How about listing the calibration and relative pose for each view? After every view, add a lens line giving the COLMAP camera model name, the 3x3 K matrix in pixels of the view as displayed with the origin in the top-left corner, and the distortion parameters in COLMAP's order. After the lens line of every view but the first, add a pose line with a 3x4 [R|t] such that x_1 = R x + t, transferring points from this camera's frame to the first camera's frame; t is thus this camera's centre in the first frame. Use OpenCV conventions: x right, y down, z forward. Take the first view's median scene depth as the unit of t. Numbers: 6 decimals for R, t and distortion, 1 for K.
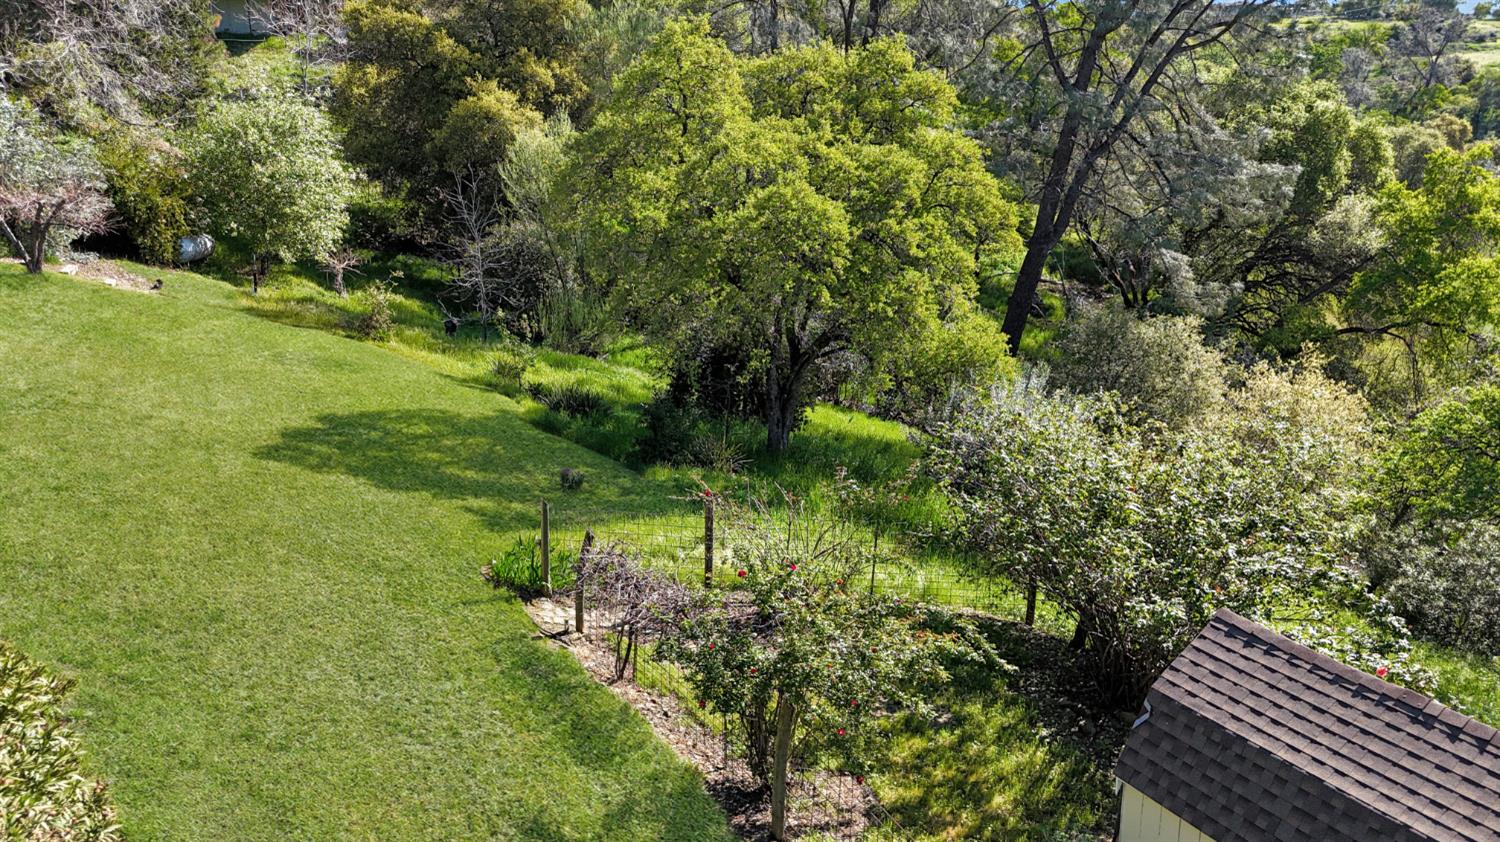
lens RADIAL K [[1100.2, 0, 750.0], [0, 1100.2, 421.0], [0, 0, 1]] dist [-0.001520, -0.000690]
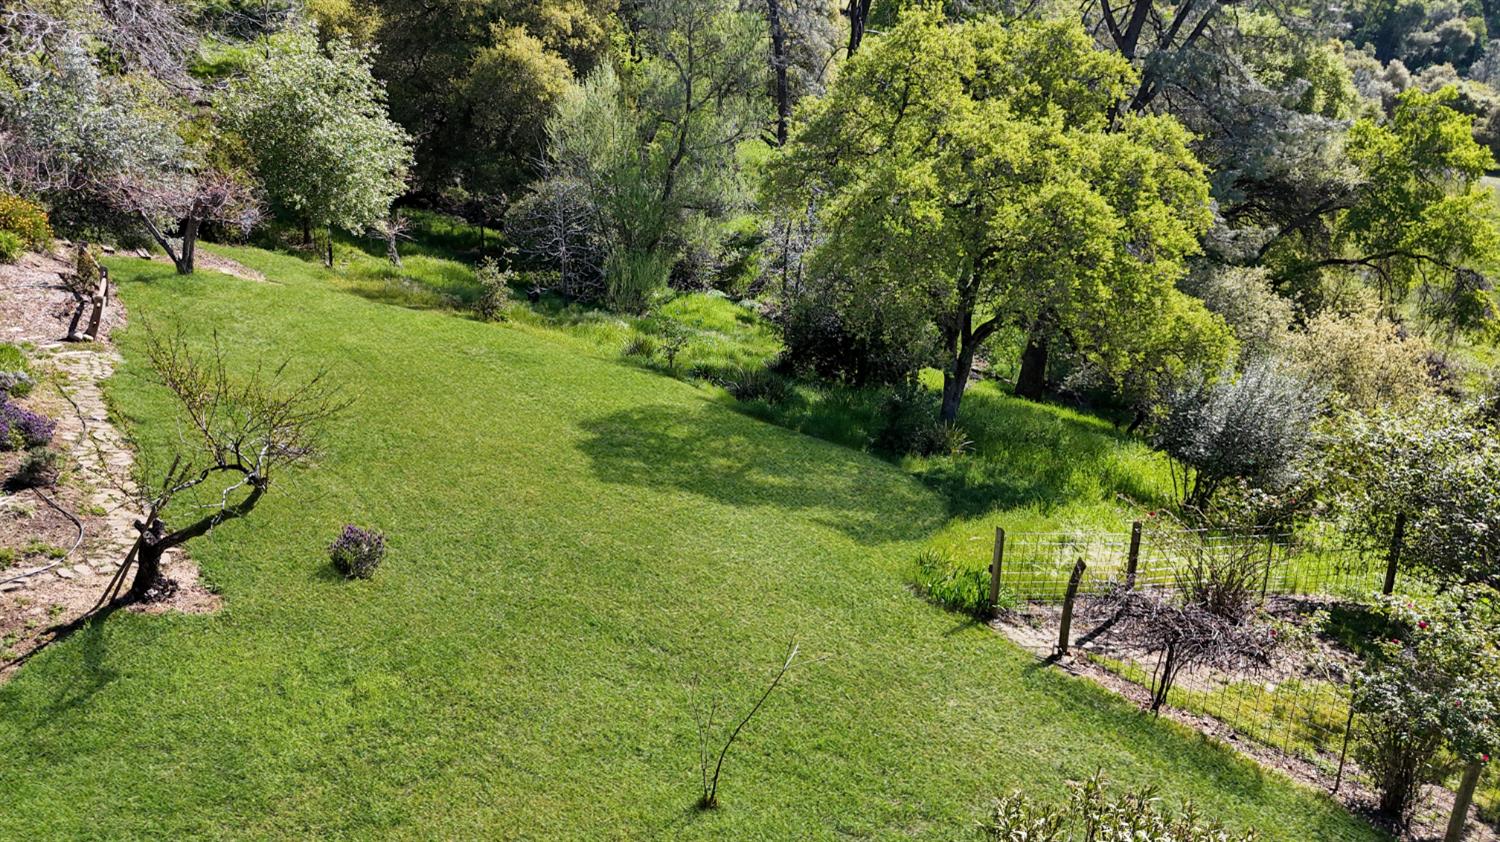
lens RADIAL K [[1100.2, 0, 750.0], [0, 1100.2, 421.0], [0, 0, 1]] dist [-0.001520, -0.000690]
pose [[0.989682, -0.048776, 0.134725, -0.182869], [0.037969, 0.995937, 0.081652, -0.039785], [-0.138160, -0.075694, 0.987513, 0.004781]]
